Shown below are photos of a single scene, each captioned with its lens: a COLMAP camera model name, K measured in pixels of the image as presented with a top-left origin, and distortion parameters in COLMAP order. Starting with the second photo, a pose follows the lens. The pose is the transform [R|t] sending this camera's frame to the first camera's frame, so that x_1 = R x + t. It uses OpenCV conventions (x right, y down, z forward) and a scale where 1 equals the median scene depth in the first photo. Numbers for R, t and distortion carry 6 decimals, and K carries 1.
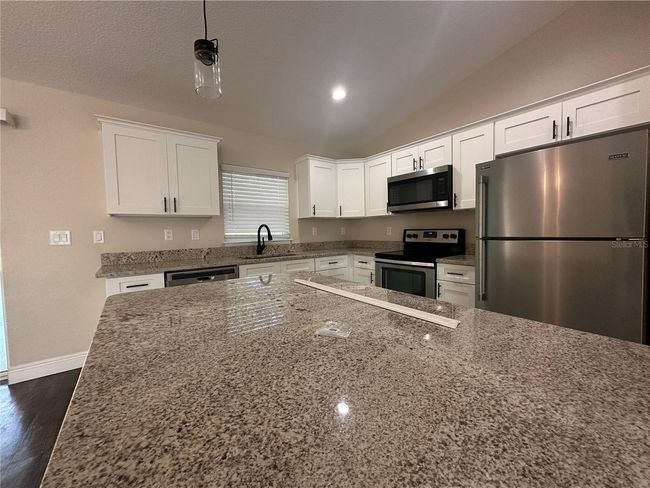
lens RADIAL K [[259.3, 0, 325.6], [0, 259.3, 243.1], [0, 0, 1]] dist [-0.003138, 0.000585]
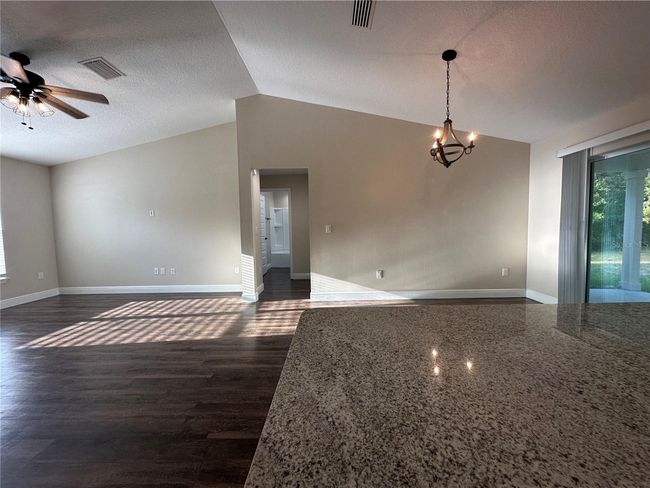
lens RADIAL K [[261.2, 0, 325.0], [0, 261.2, 244.0], [0, 0, 1]] dist [-0.000779, 0.000408]
pose [[-0.615057, 0.080780, -0.784334, 0.314978], [-0.008020, 0.994046, 0.108668, -0.017007], [0.788442, 0.073128, -0.610747, 0.228027]]
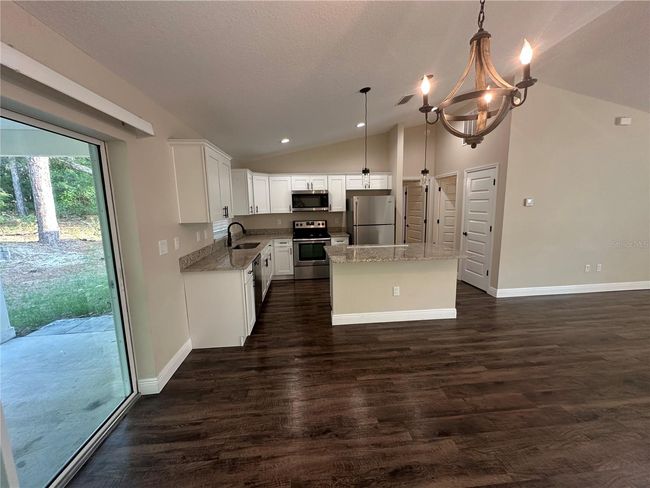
lens RADIAL K [[259.3, 0, 325.6], [0, 259.3, 243.1], [0, 0, 1]] dist [-0.003138, 0.000585]
pose [[0.524286, -0.113851, 0.843897, -1.551624], [0.051455, 0.993447, 0.102060, -0.109056], [-0.849986, -0.010086, 0.526708, -0.097839]]
